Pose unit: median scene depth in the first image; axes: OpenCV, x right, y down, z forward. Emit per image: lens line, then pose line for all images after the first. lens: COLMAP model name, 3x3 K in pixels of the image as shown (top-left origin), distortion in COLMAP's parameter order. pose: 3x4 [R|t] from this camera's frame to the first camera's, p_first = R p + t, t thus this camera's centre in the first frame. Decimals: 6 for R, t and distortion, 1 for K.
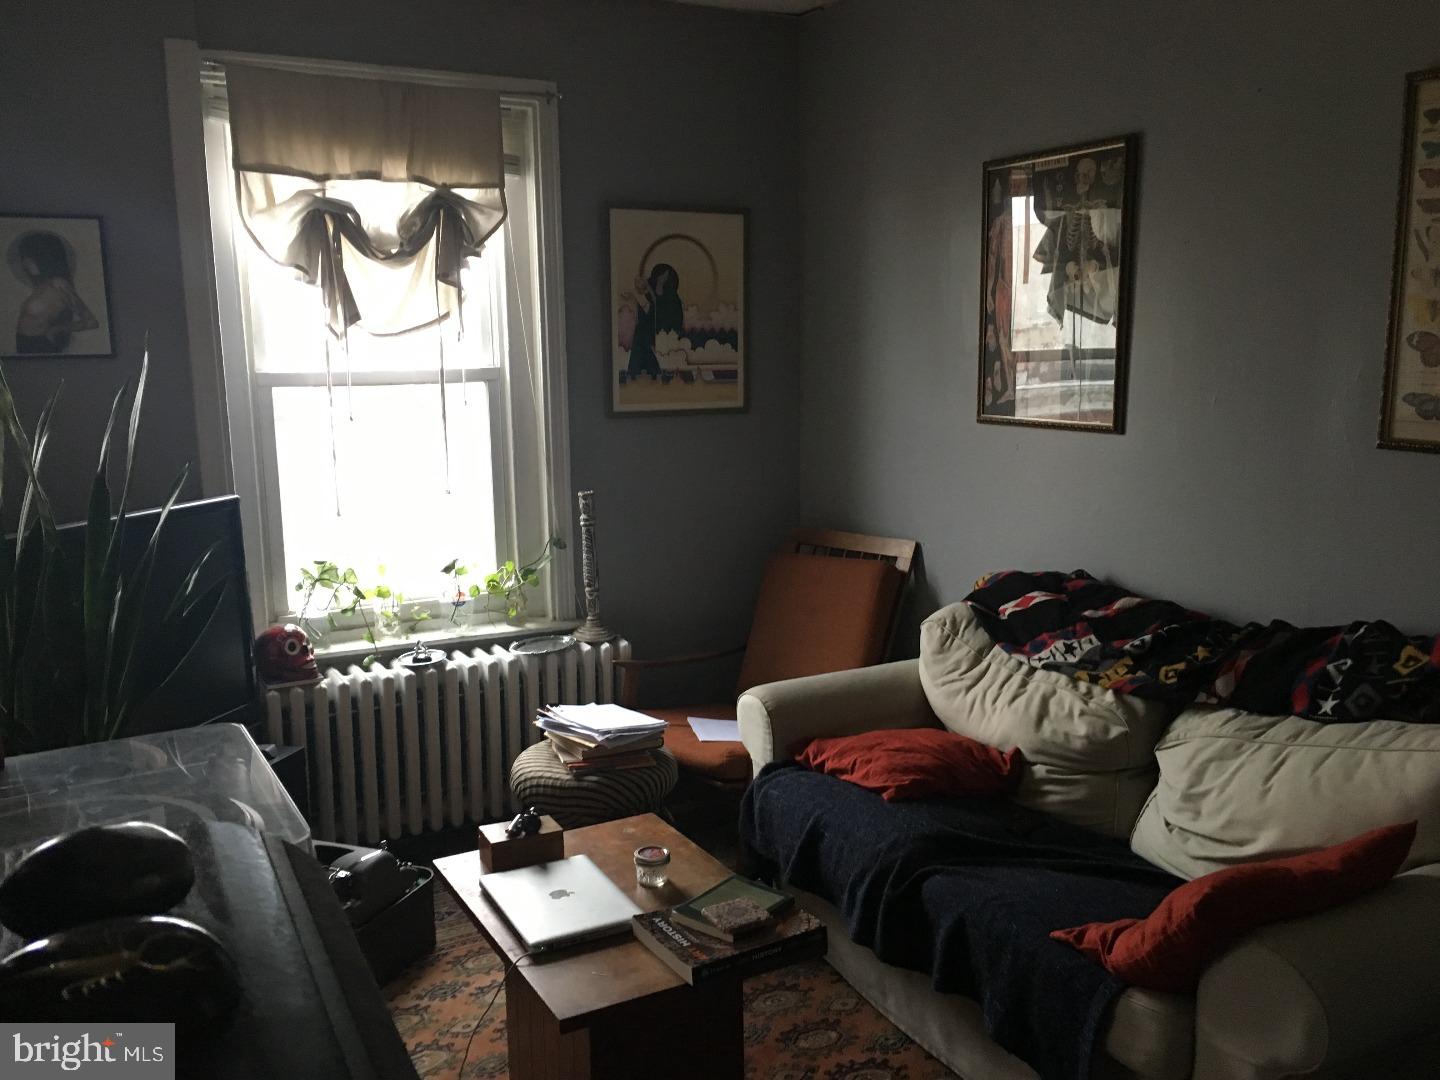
lens RADIAL K [[1218.2, 0, 720.0], [0, 1218.2, 540.0], [0, 0, 1]] dist [0.001464, -0.007921]
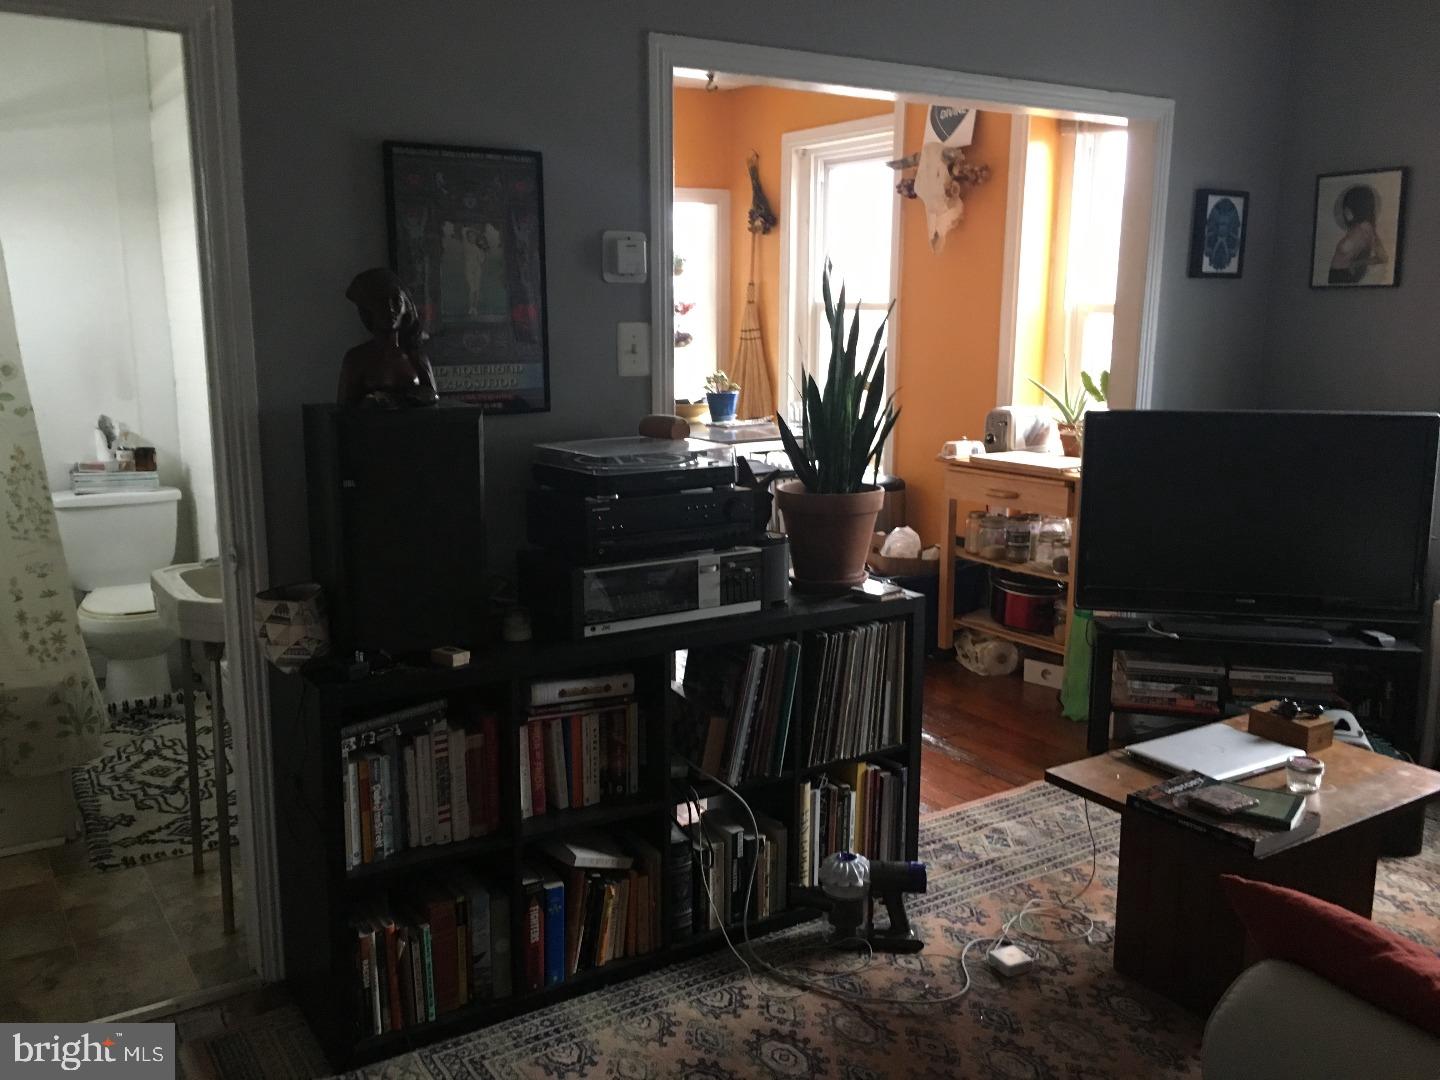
lens RADIAL K [[1218.2, 0, 720.0], [0, 1218.2, 540.0], [0, 0, 1]] dist [0.001464, -0.007921]
pose [[0.046609, 0.200997, -0.978482, 0.700738], [-0.154919, 0.969150, 0.191701, -0.038147], [0.986827, 0.142651, 0.076310, 0.307595]]
